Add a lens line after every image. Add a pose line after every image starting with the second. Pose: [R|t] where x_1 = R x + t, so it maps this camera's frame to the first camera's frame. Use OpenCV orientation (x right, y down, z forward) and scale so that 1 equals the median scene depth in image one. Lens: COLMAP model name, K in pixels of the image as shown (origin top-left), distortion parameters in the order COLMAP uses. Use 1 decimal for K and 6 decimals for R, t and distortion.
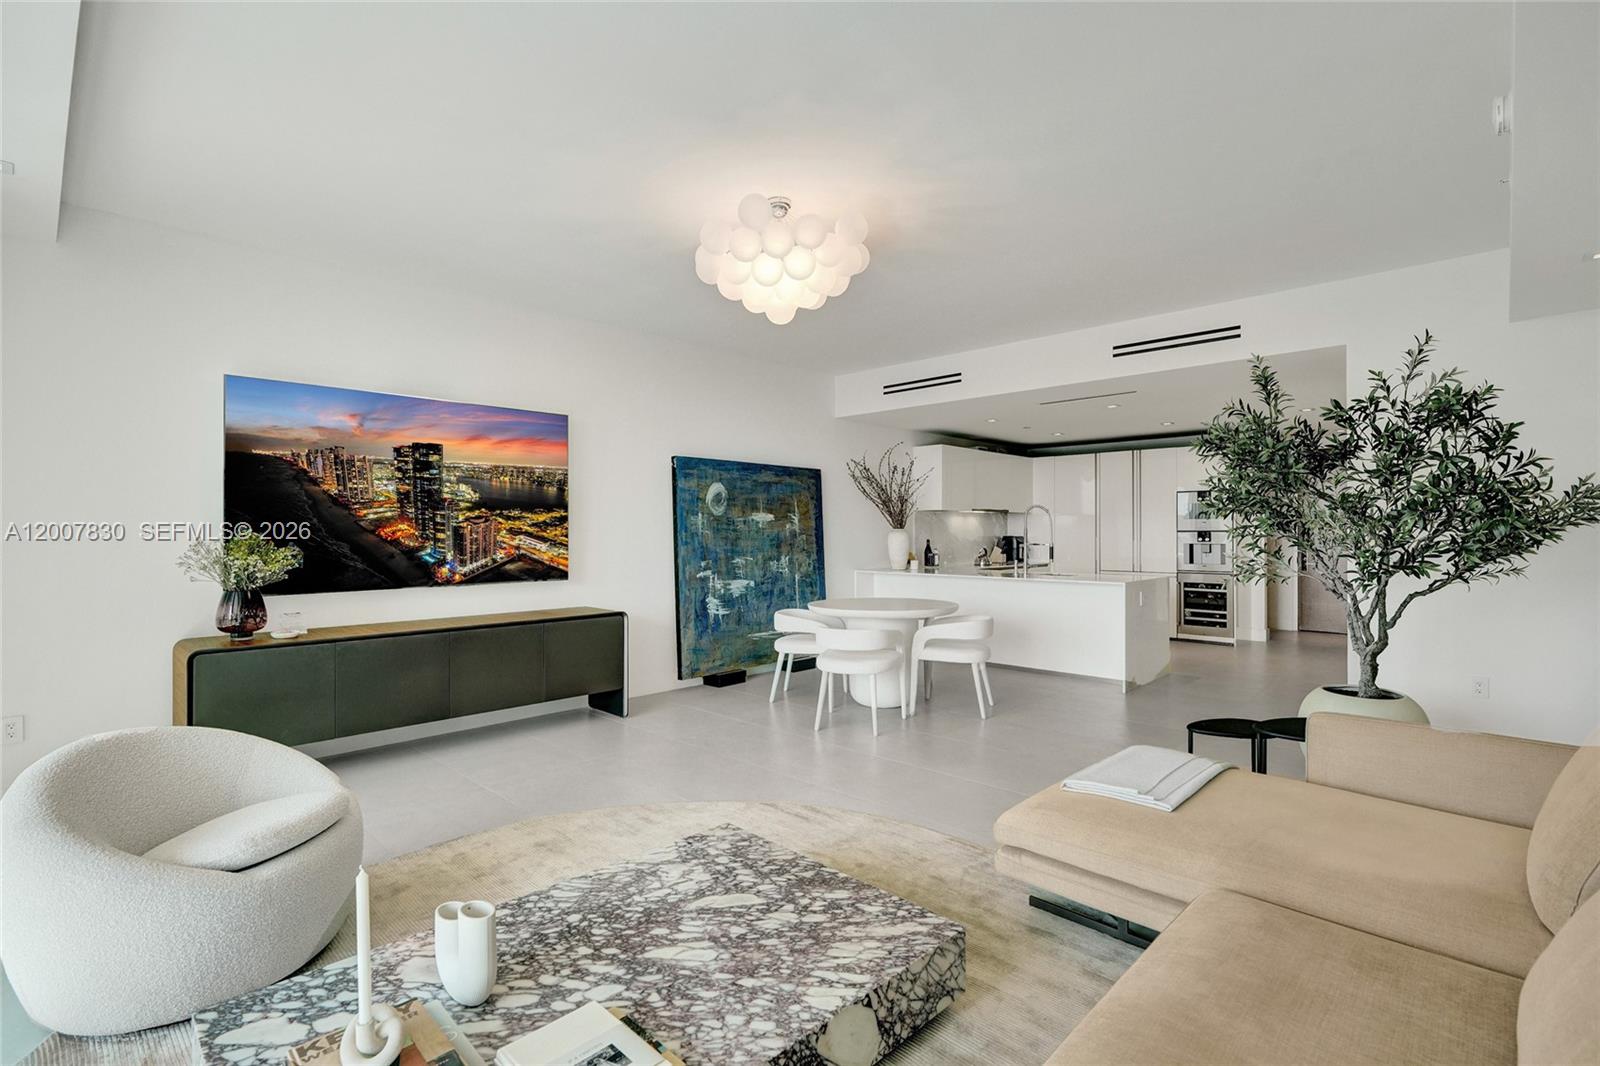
lens RADIAL K [[734.0, 0, 813.8], [0, 734.0, 530.6], [0, 0, 1]] dist [-0.000731, 0.000392]
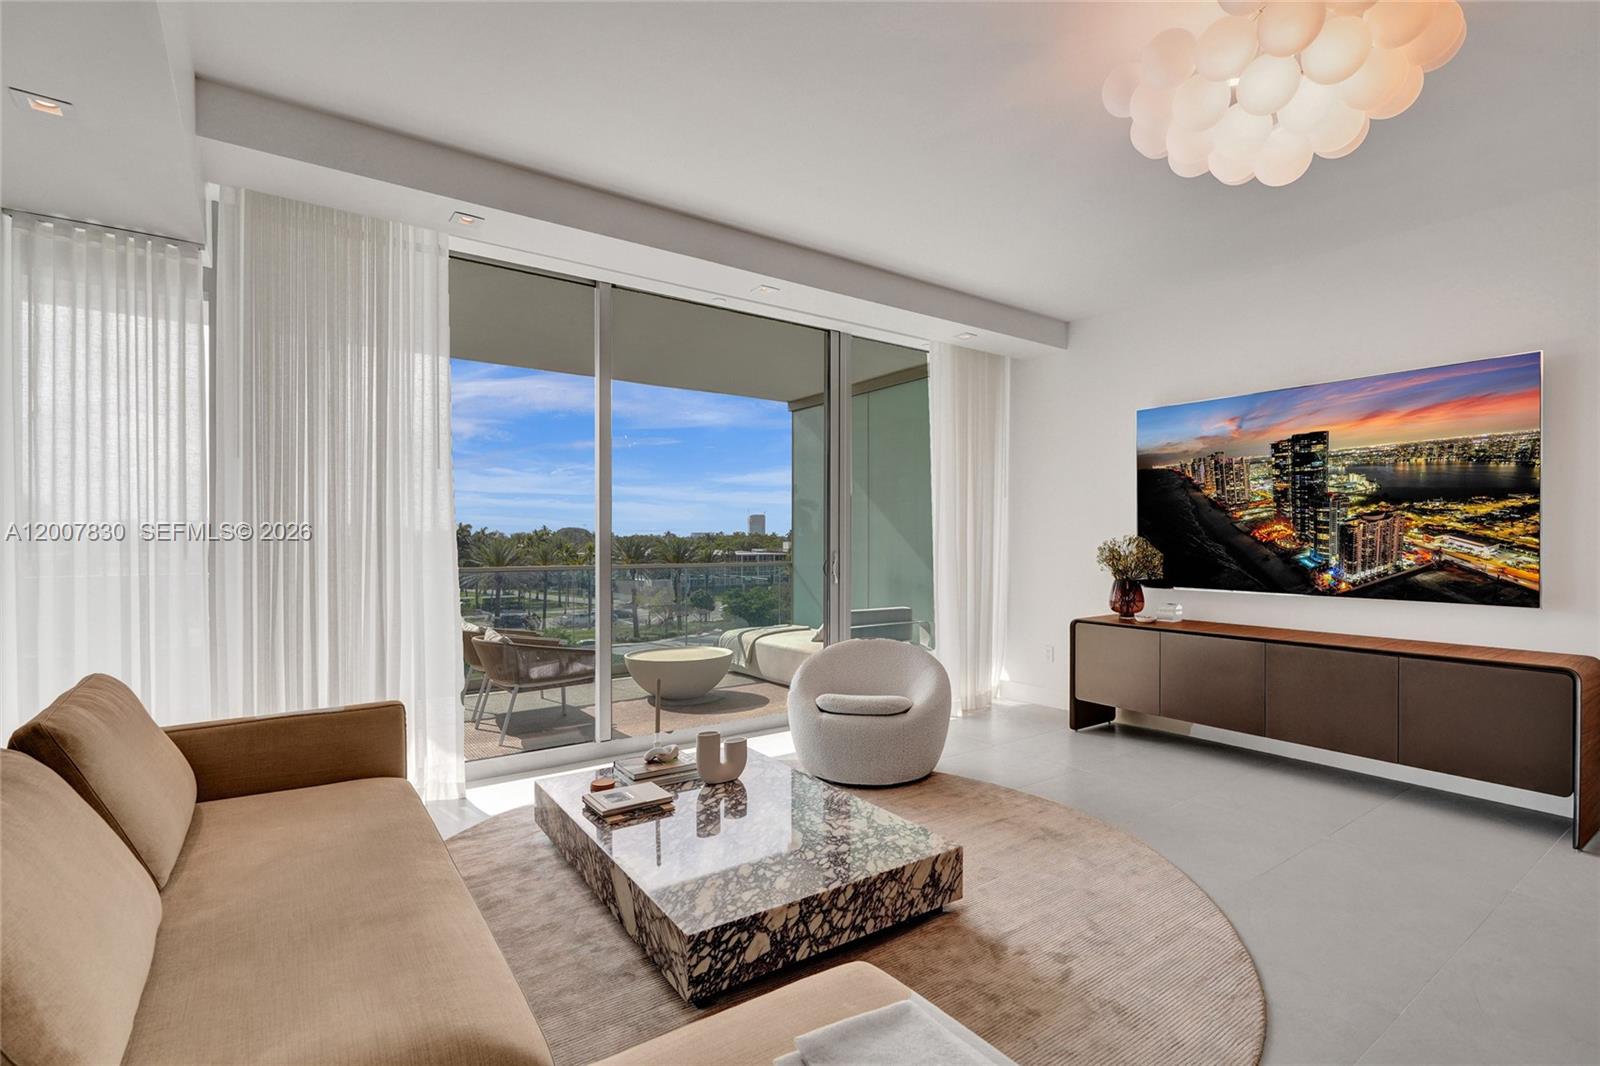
lens RADIAL K [[741.1, 0, 799.4], [0, 741.1, 558.1], [0, 0, 1]] dist [-0.000474, 0.000095]
pose [[-0.191983, 0.025331, -0.981071, 0.445639], [0.002097, 0.999675, 0.025401, 0.008024], [0.981396, 0.002819, -0.191974, 0.530319]]
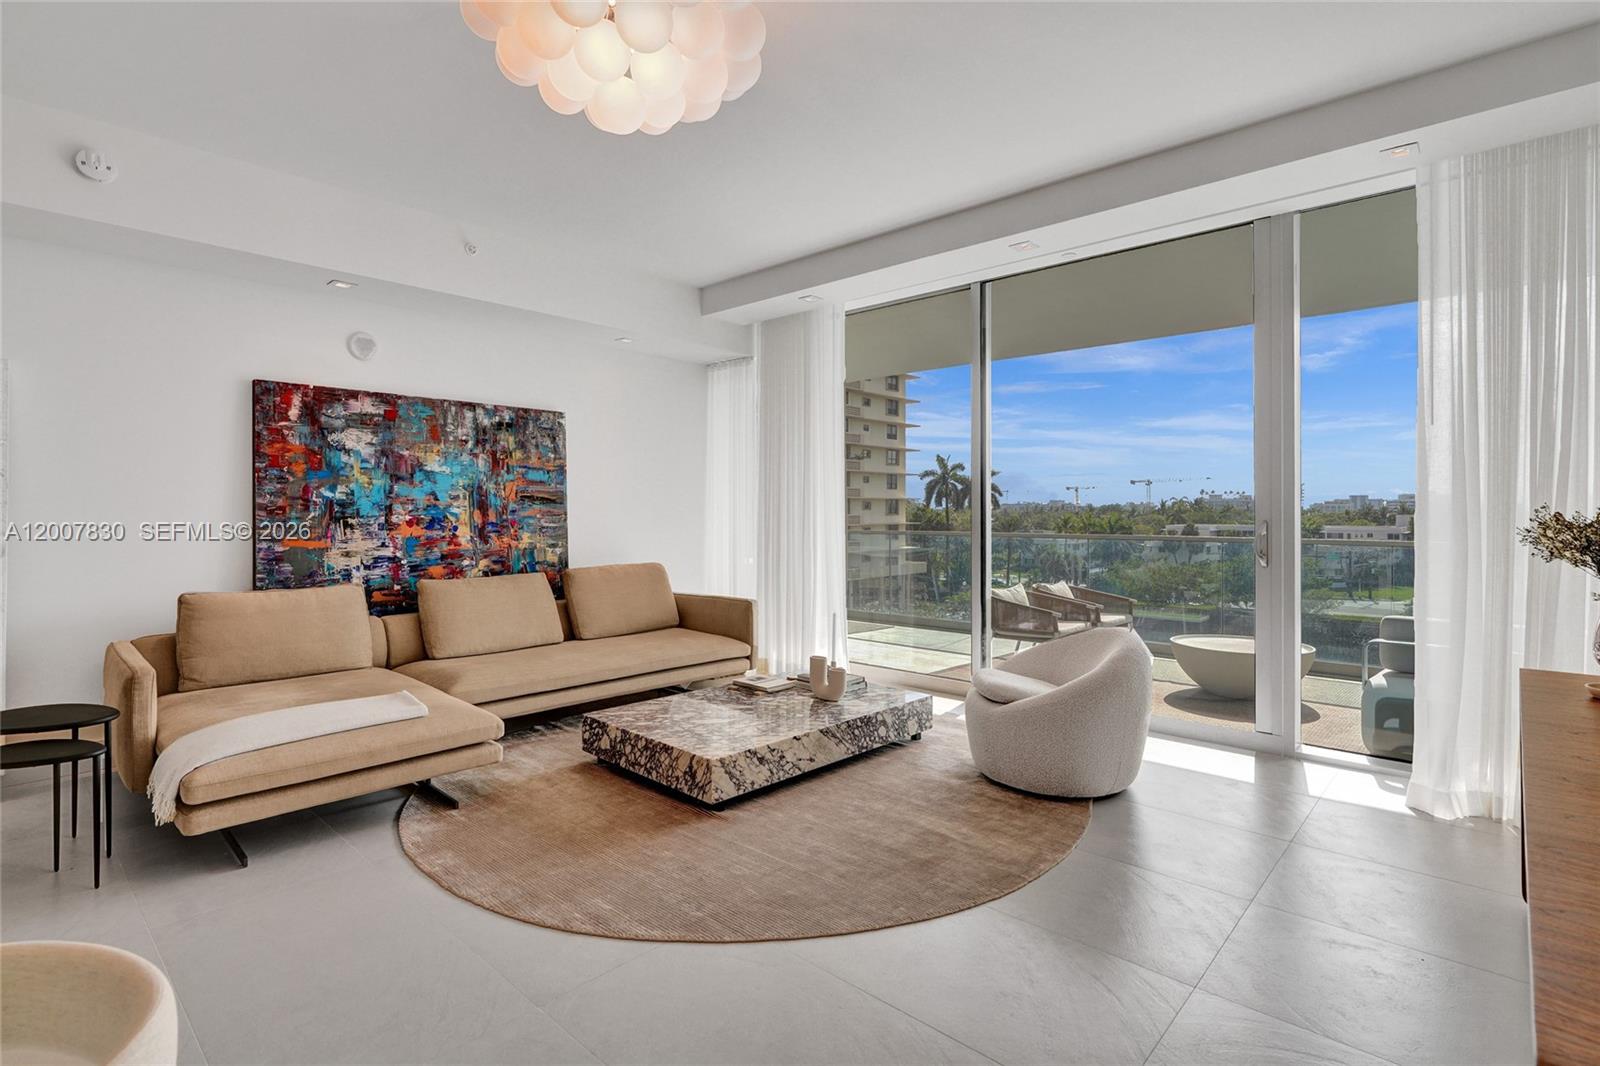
lens RADIAL K [[766.5, 0, 815.3], [0, 766.5, 510.0], [0, 0, 1]] dist [-0.001083, 0.000066]
pose [[-0.999703, 0.002054, -0.024276, -0.131348], [0.002140, 0.999992, -0.003520, 0.016249], [0.024268, -0.003571, -0.999699, 1.164257]]
